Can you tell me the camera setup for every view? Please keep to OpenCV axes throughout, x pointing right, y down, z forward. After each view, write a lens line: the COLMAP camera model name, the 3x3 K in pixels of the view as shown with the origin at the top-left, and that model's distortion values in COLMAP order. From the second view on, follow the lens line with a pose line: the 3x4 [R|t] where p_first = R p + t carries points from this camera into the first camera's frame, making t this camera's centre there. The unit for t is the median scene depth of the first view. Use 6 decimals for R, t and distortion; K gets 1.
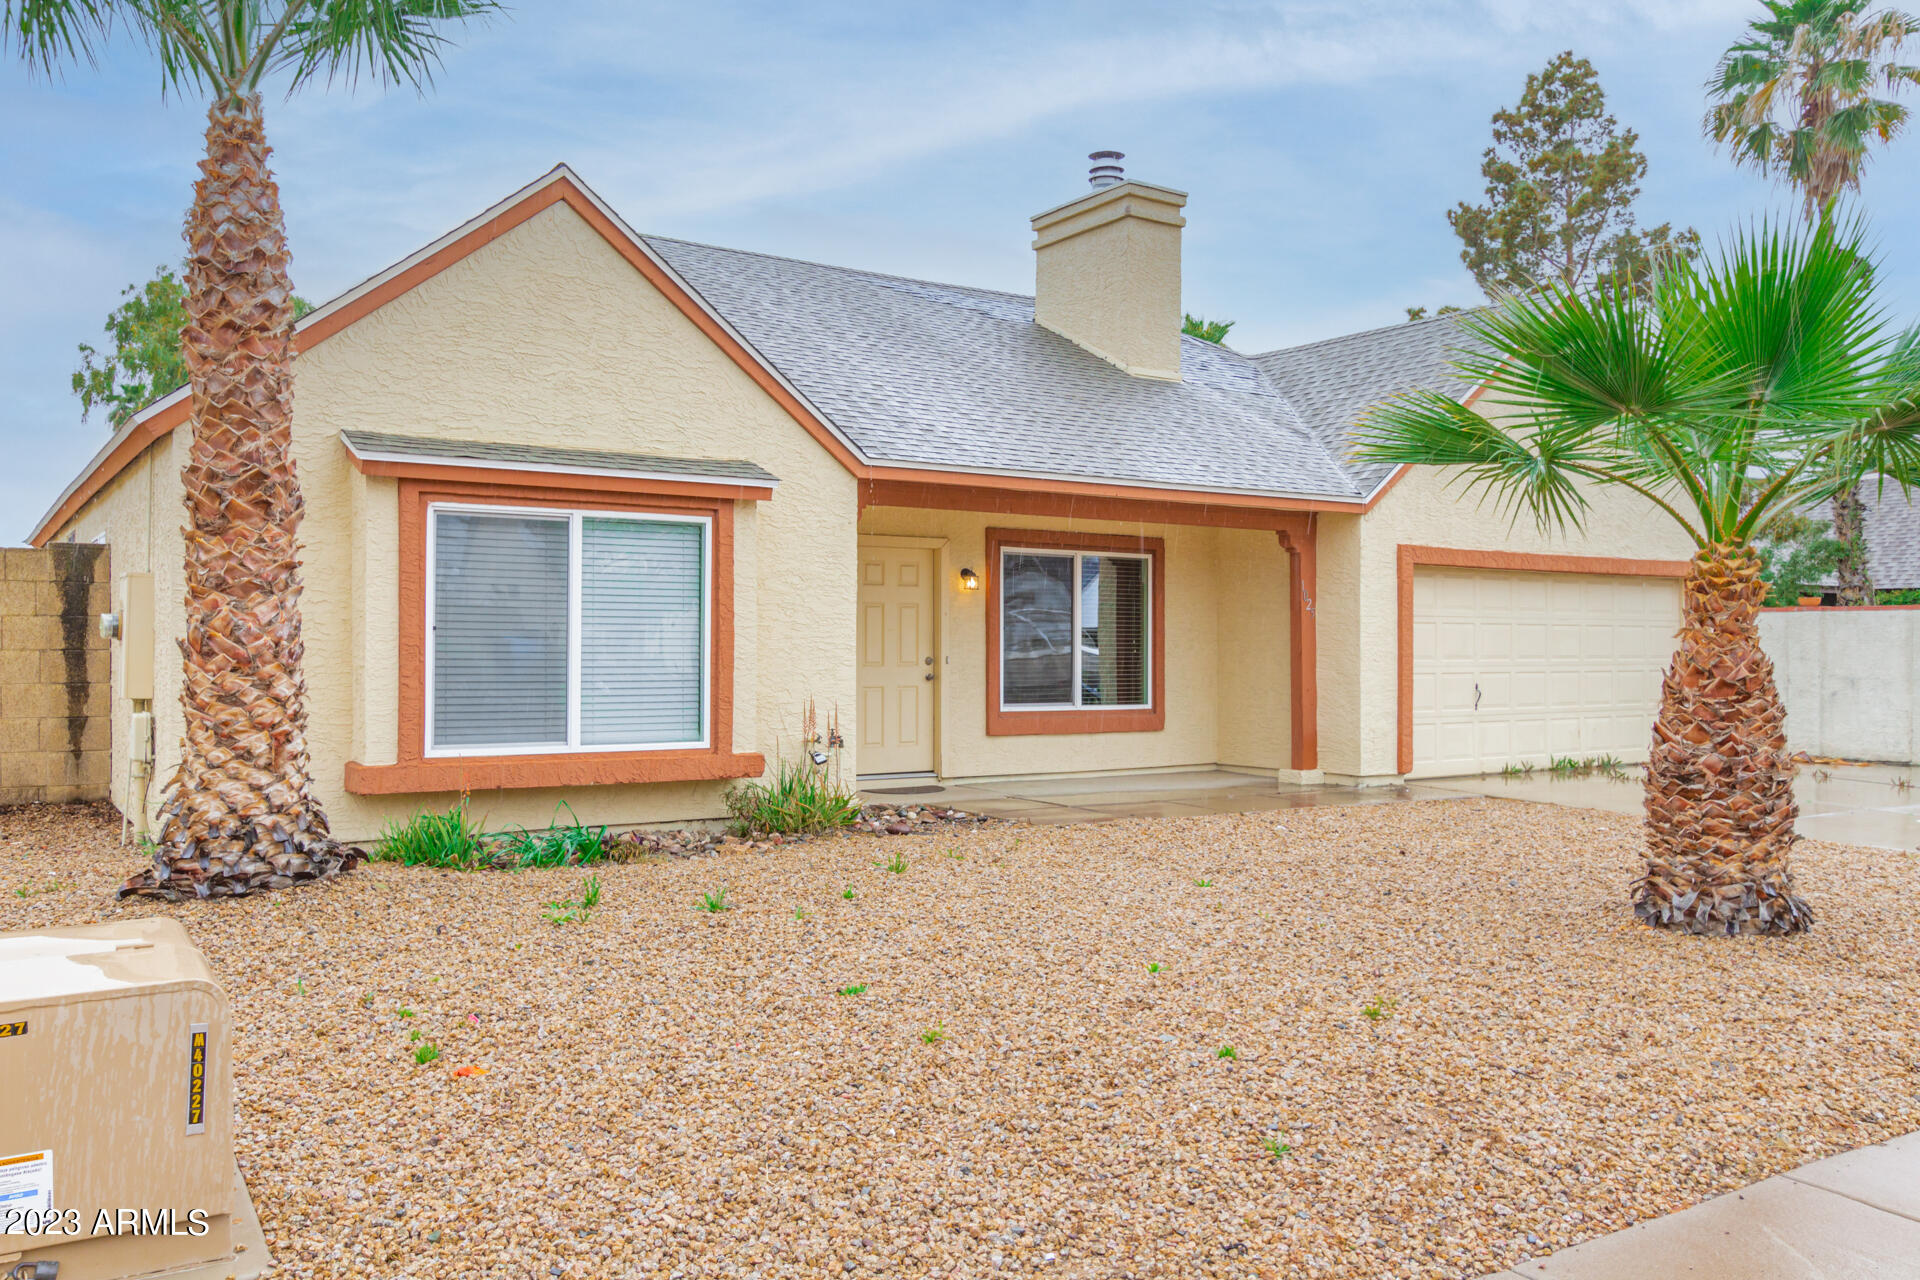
lens RADIAL K [[1535.4, 0, 961.0], [0, 1535.4, 643.6], [0, 0, 1]] dist [-0.011676, 0.000163]
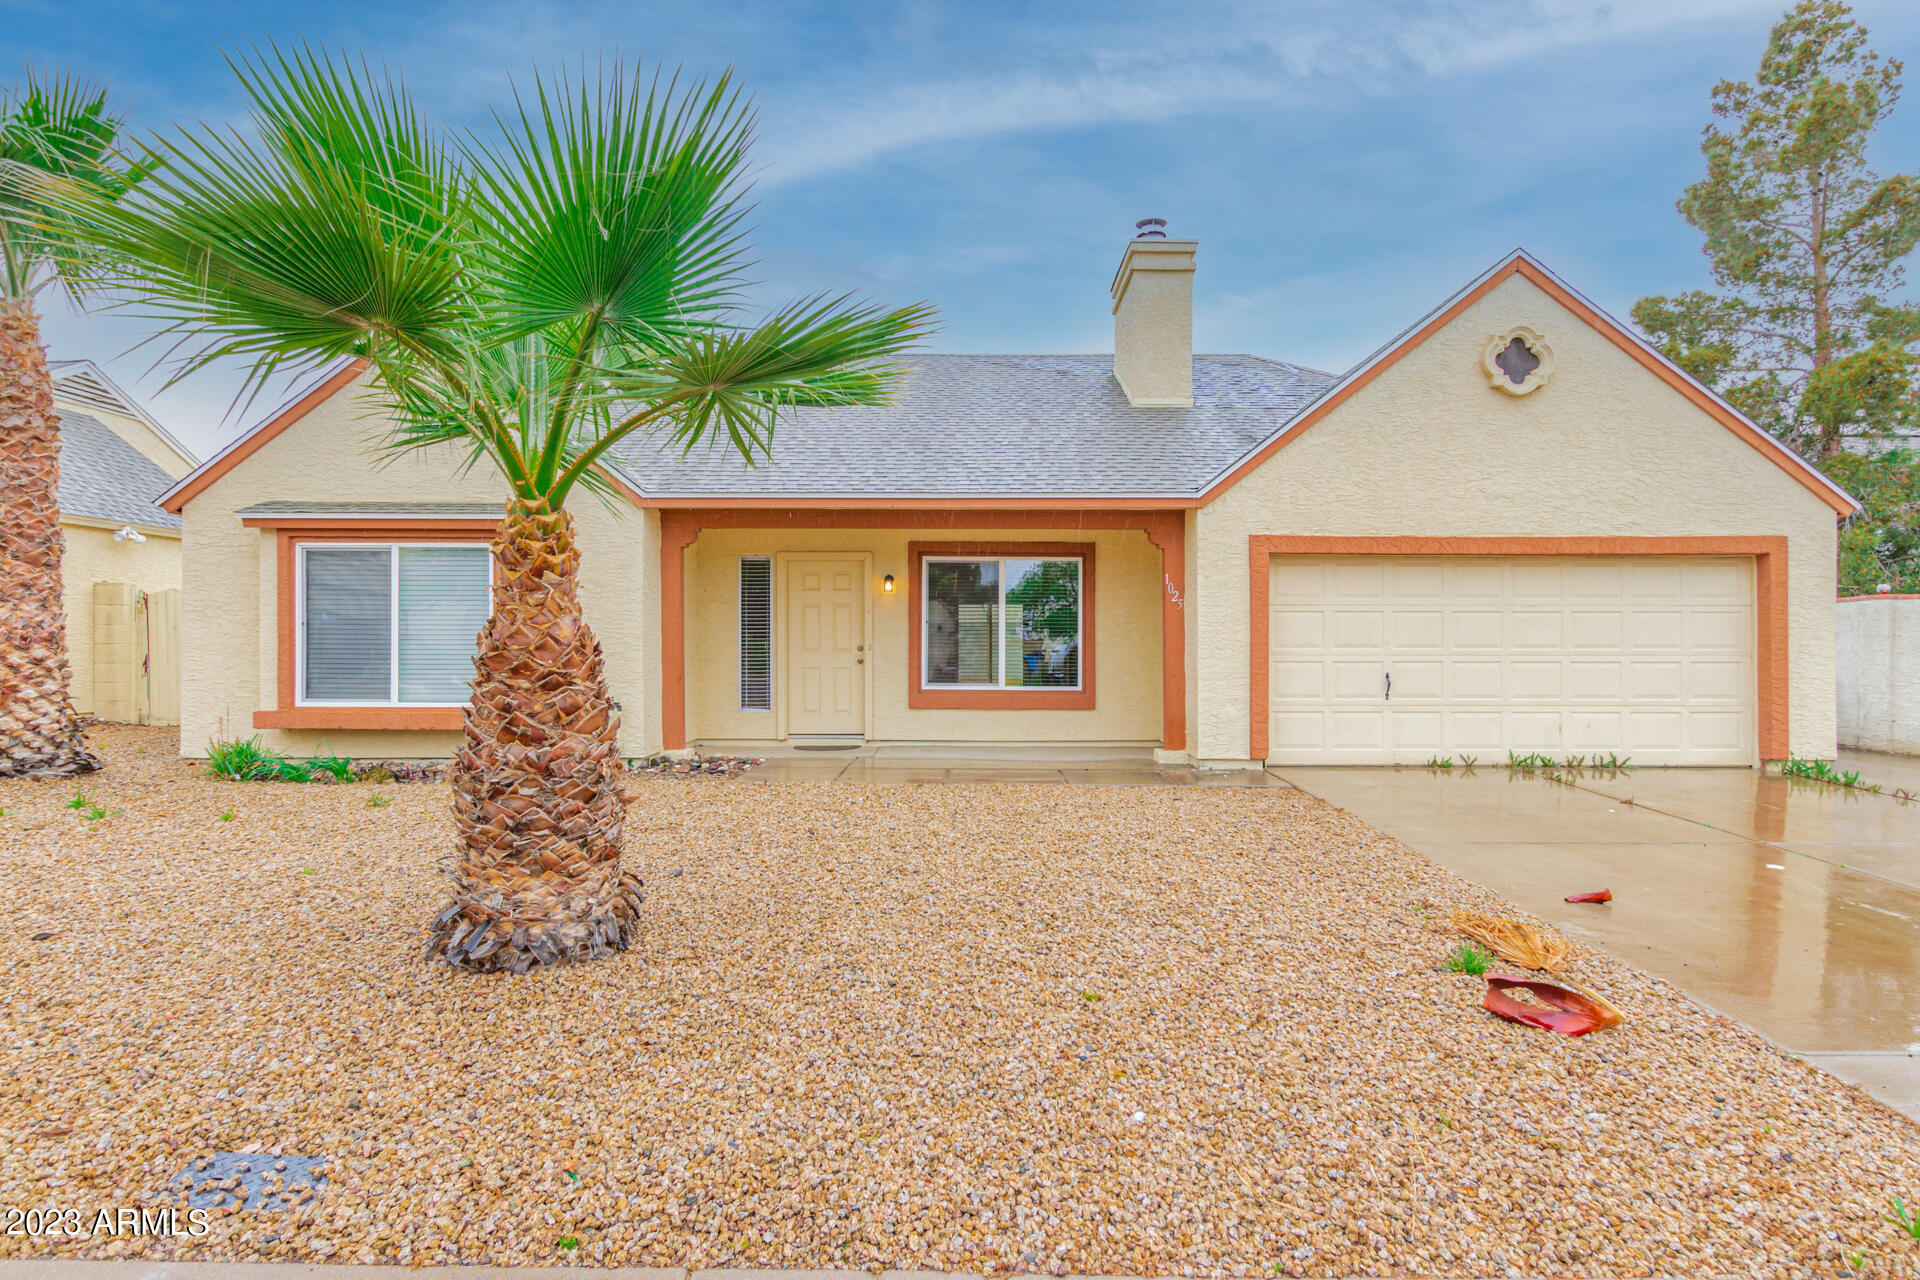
lens RADIAL K [[1017.5, 0, 962.8], [0, 1017.5, 638.6], [0, 0, 1]] dist [-0.000882, -0.000780]
pose [[0.830984, -0.004750, -0.556276, 0.501382], [0.002090, 0.999983, -0.005416, 0.007611], [0.556292, 0.003338, 0.830980, 0.329244]]
